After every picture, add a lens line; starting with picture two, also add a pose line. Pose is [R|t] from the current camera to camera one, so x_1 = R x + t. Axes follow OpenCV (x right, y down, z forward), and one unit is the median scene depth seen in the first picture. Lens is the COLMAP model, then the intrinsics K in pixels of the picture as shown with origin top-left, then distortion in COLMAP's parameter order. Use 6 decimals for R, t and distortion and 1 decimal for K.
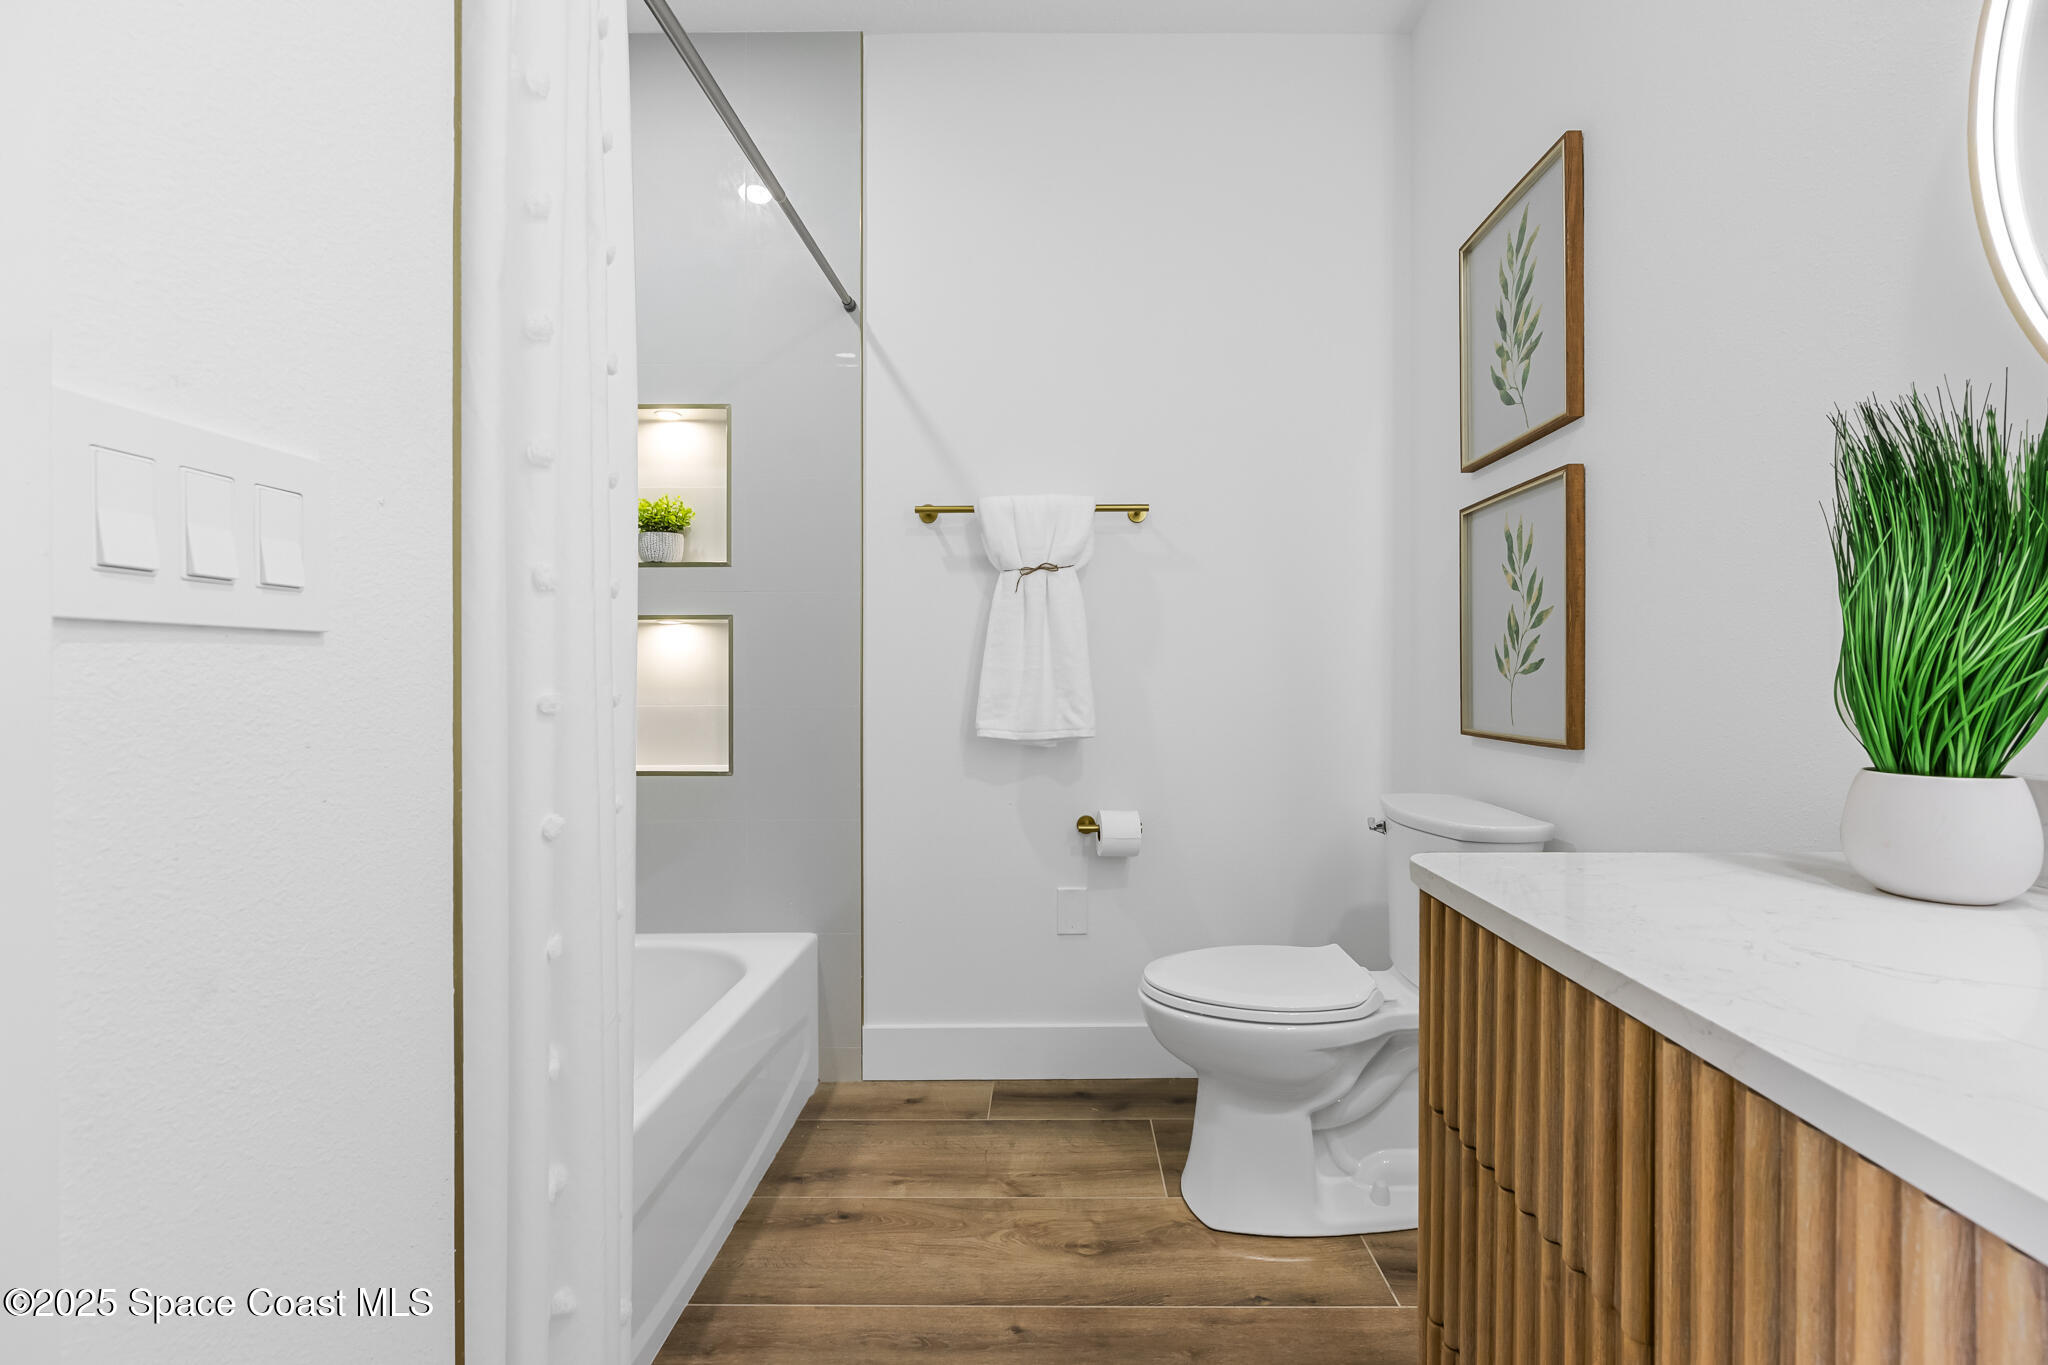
lens RADIAL K [[845.1, 0, 1029.4], [0, 845.1, 682.5], [0, 0, 1]] dist [-0.002449, -0.000810]
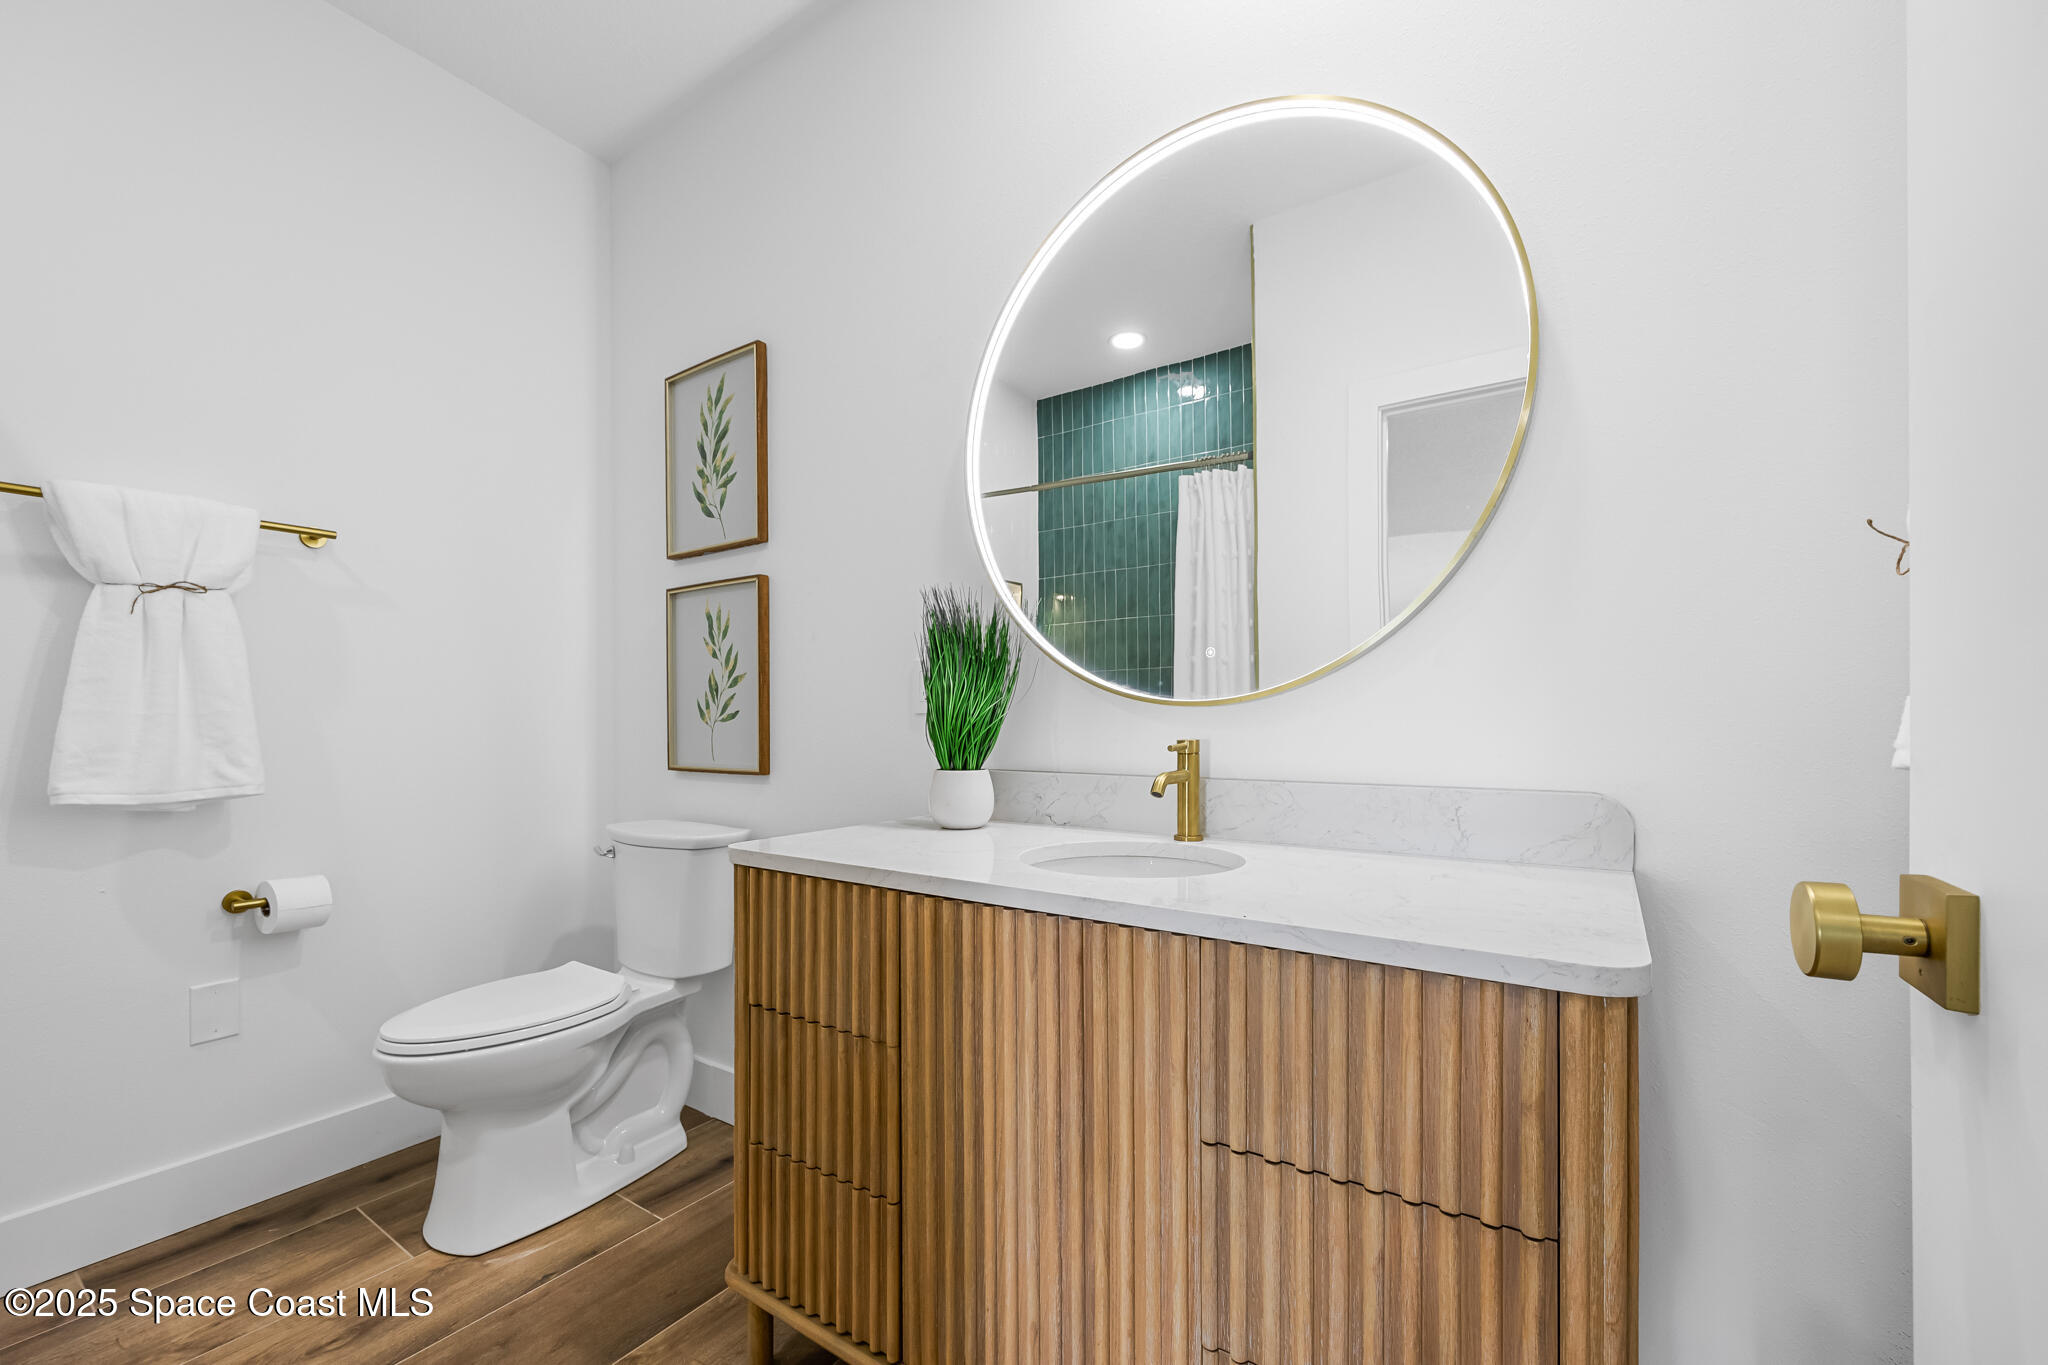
lens RADIAL K [[845.1, 0, 1022.2], [0, 845.1, 702.6], [0, 0, 1]] dist [-0.002449, -0.000810]
pose [[0.549655, 0.021530, 0.835114, -0.266689], [0.004560, 0.999576, -0.028771, 0.000276], [-0.835379, 0.019622, 0.549323, -0.129853]]
